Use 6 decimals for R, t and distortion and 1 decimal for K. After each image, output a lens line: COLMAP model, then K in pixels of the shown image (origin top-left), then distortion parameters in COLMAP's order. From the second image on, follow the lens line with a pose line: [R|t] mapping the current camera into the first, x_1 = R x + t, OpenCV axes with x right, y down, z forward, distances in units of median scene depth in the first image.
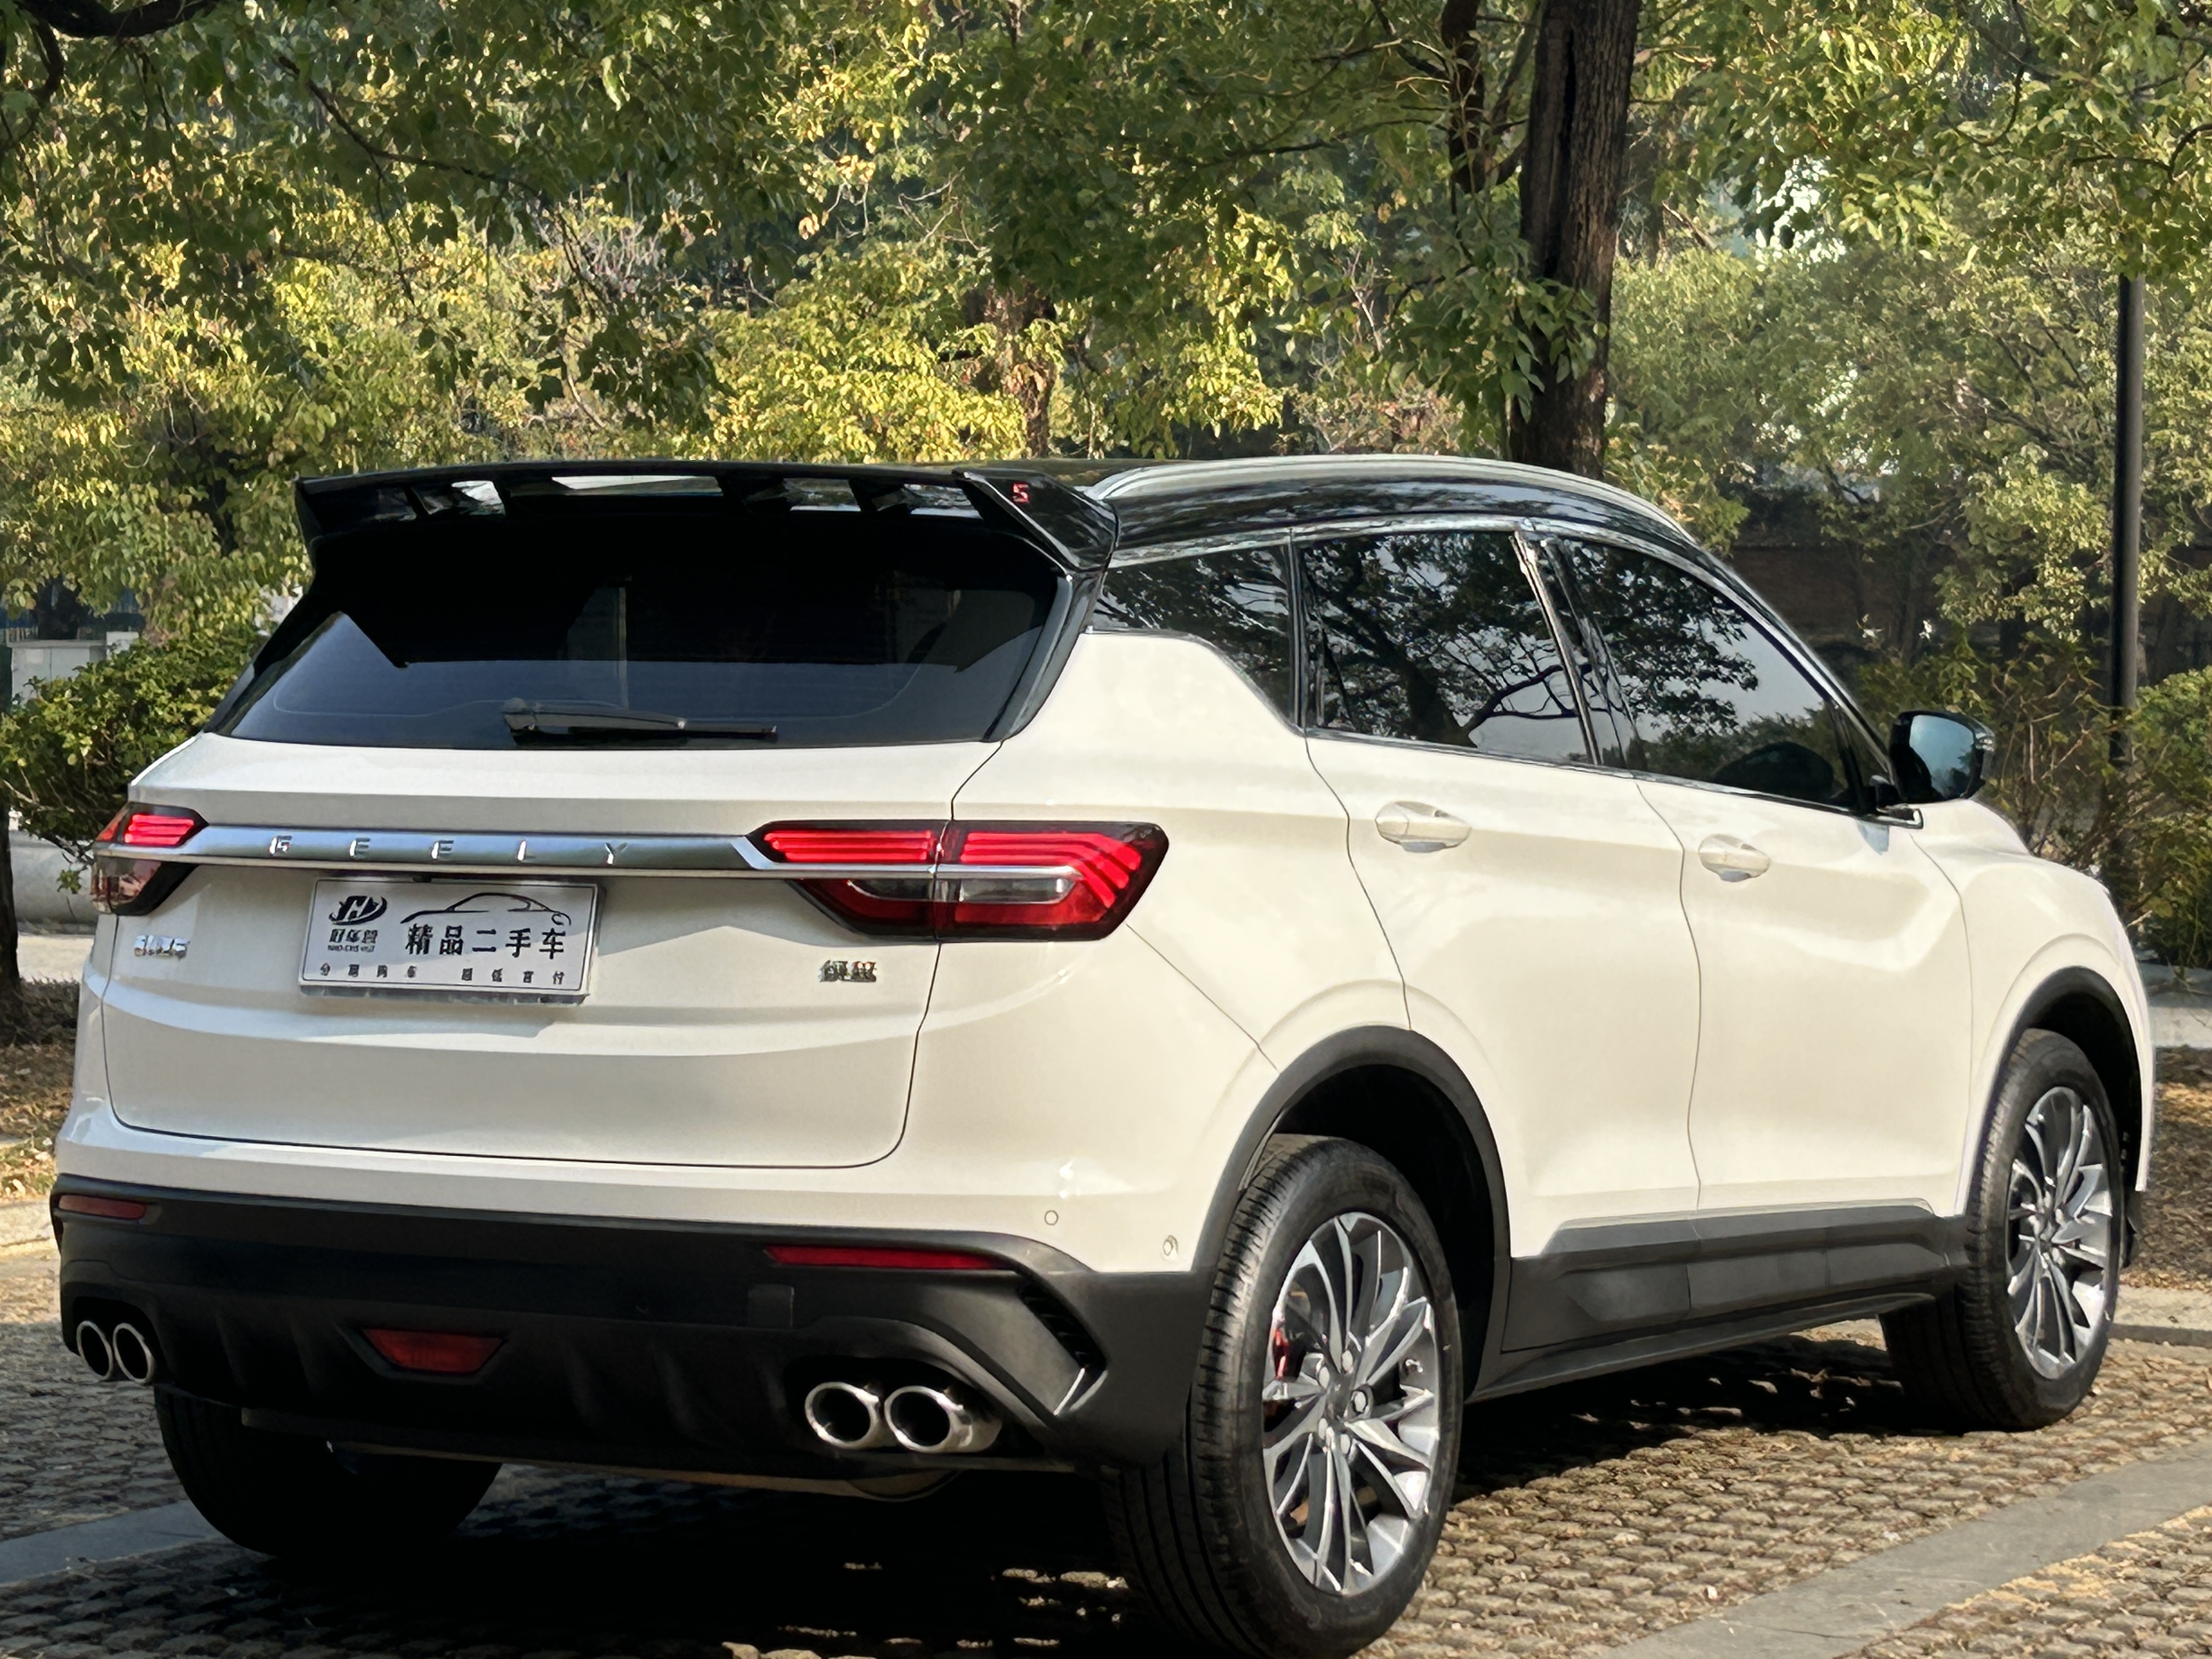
lens RADIAL K [[5372.7, 0, 1110.0], [0, 5372.7, 844.1], [0, 0, 1]] dist [0.299744, 0.000000]
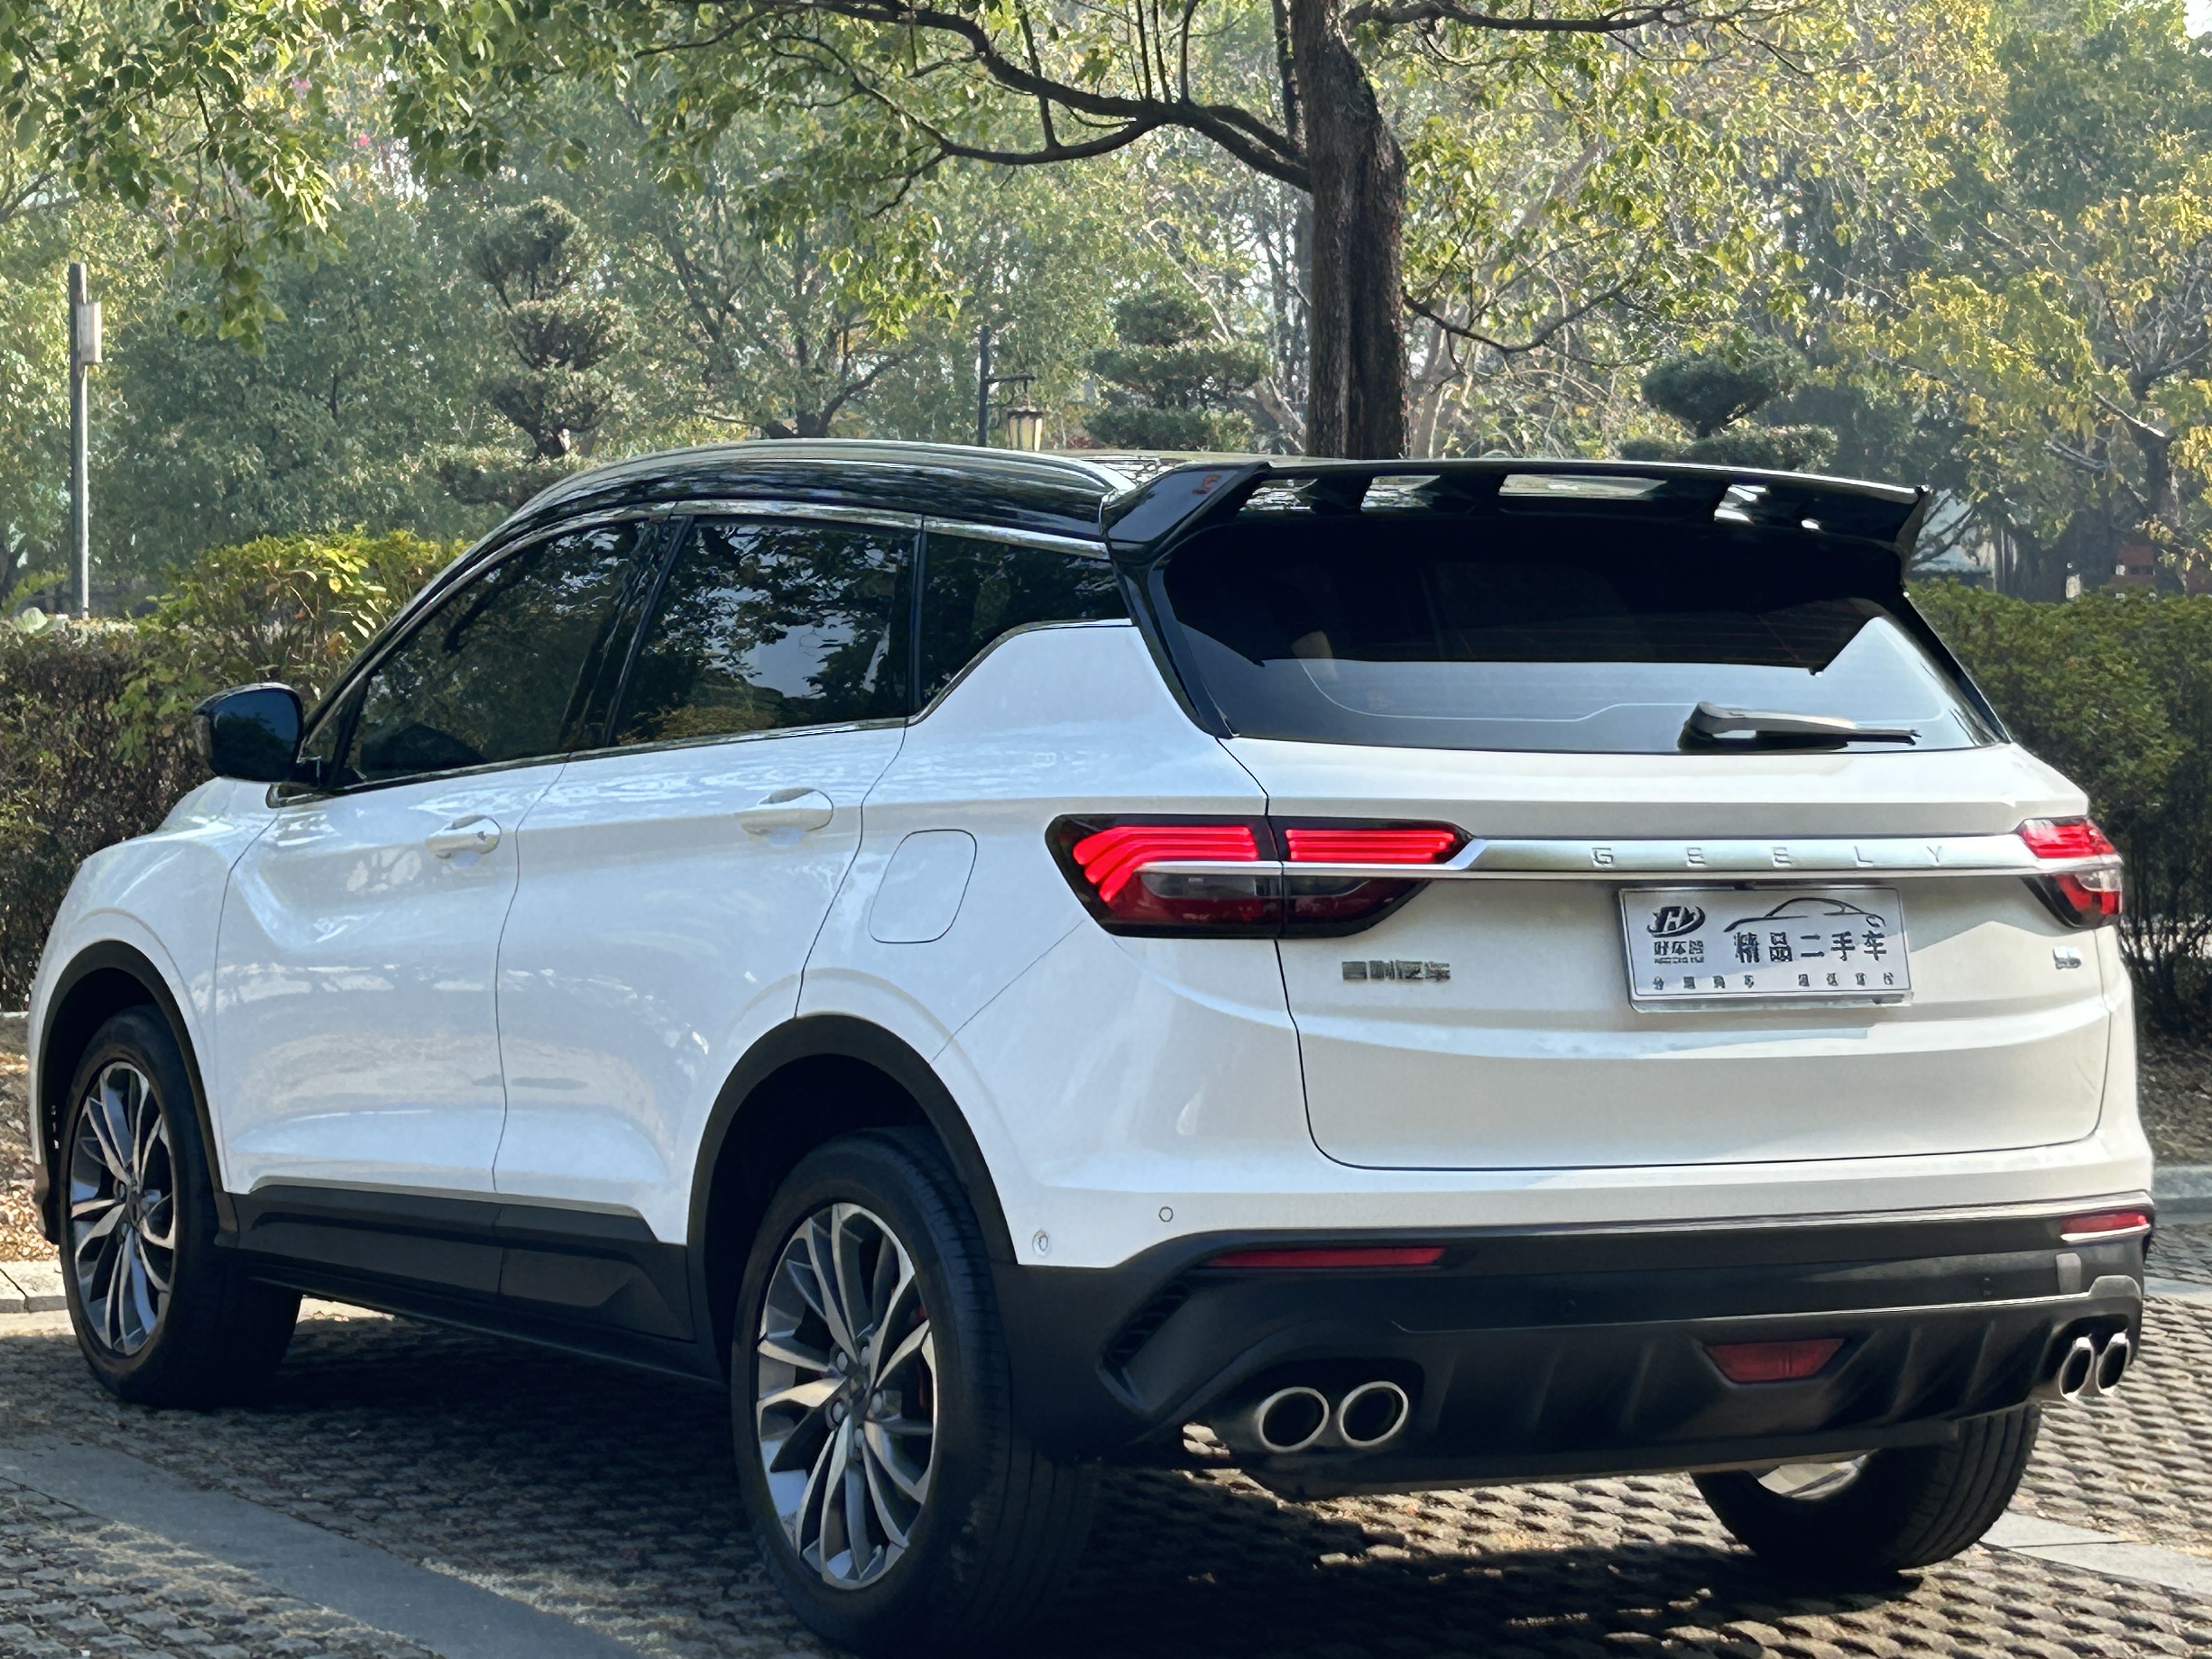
lens RADIAL K [[5372.7, 0, 1113.6], [0, 5372.7, 834.1], [0, 0, 1]] dist [0.299744, 0.000000]
pose [[0.456405, -0.024356, 0.889439, -1.068999], [0.012566, 0.999702, 0.020927, -0.025516], [-0.889684, 0.001626, 0.456575, 0.659047]]
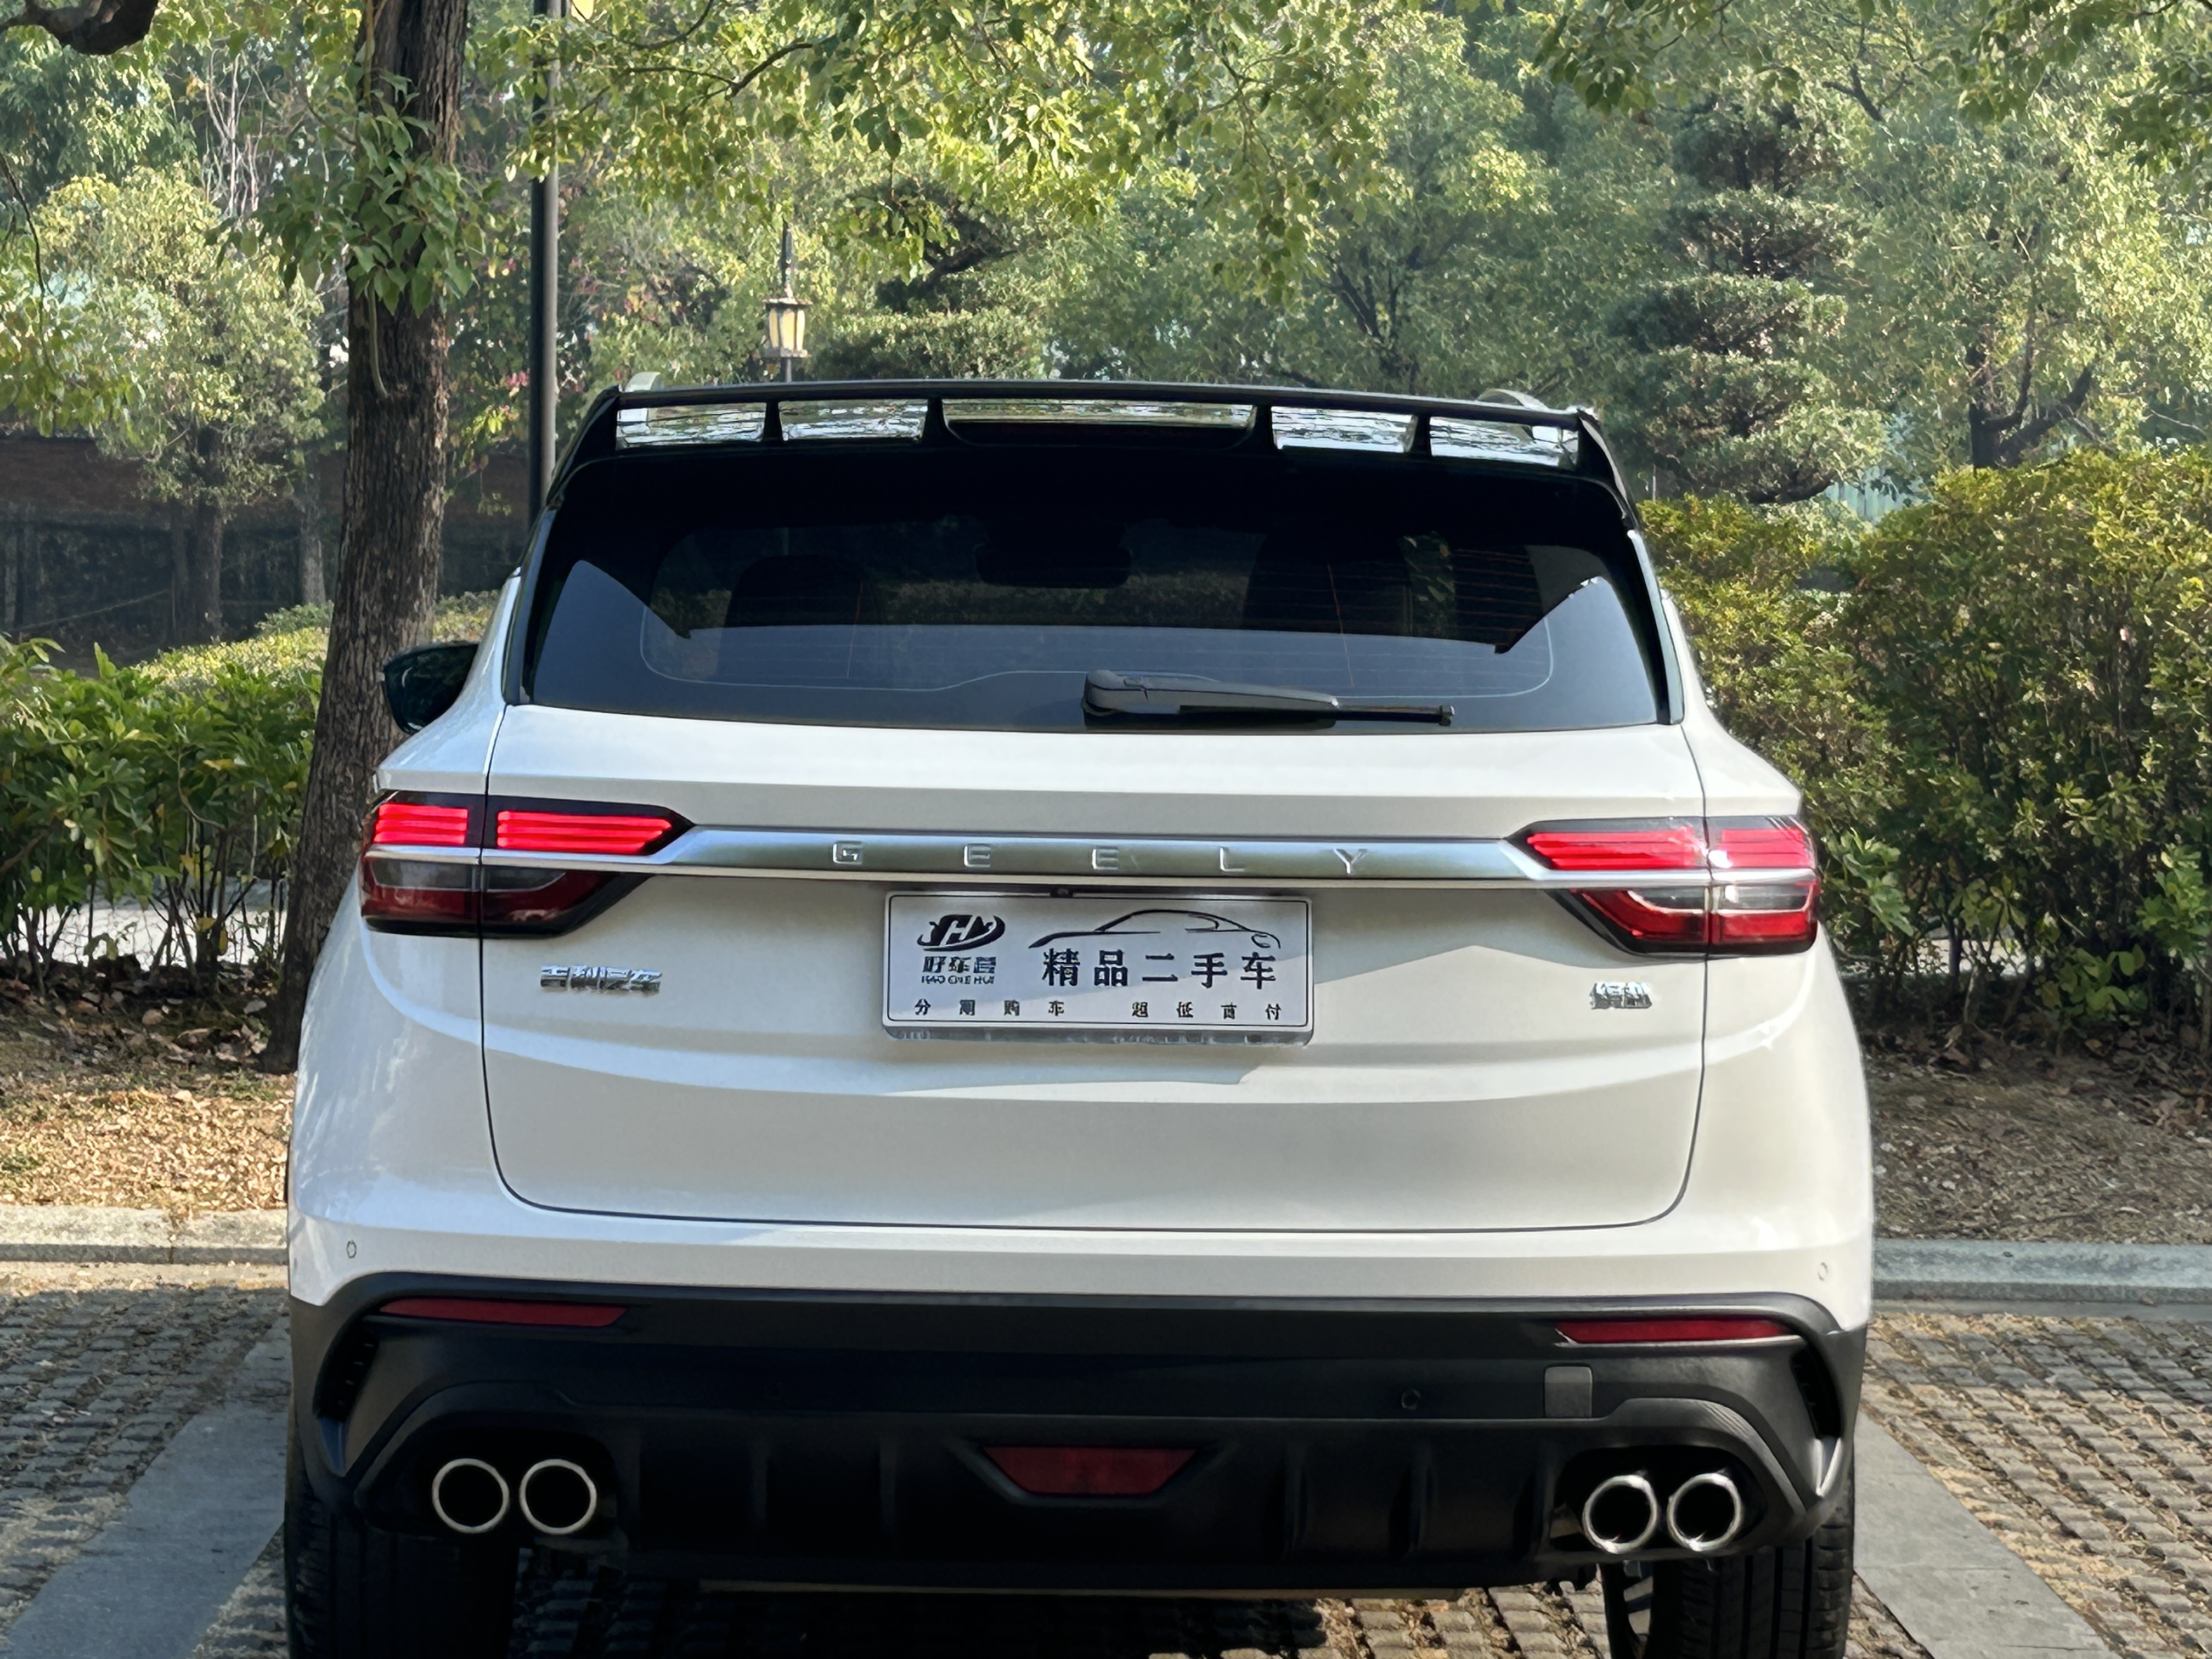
lens RADIAL K [[5260.8, 0, 1080.3], [0, 5260.8, 787.7], [0, 0, 1]] dist [0.113985, 0.000000]
pose [[0.834593, -0.009576, 0.550784, -0.568754], [0.000562, 0.999863, 0.016532, -0.022933], [-0.550867, -0.013488, 0.834484, 0.338517]]
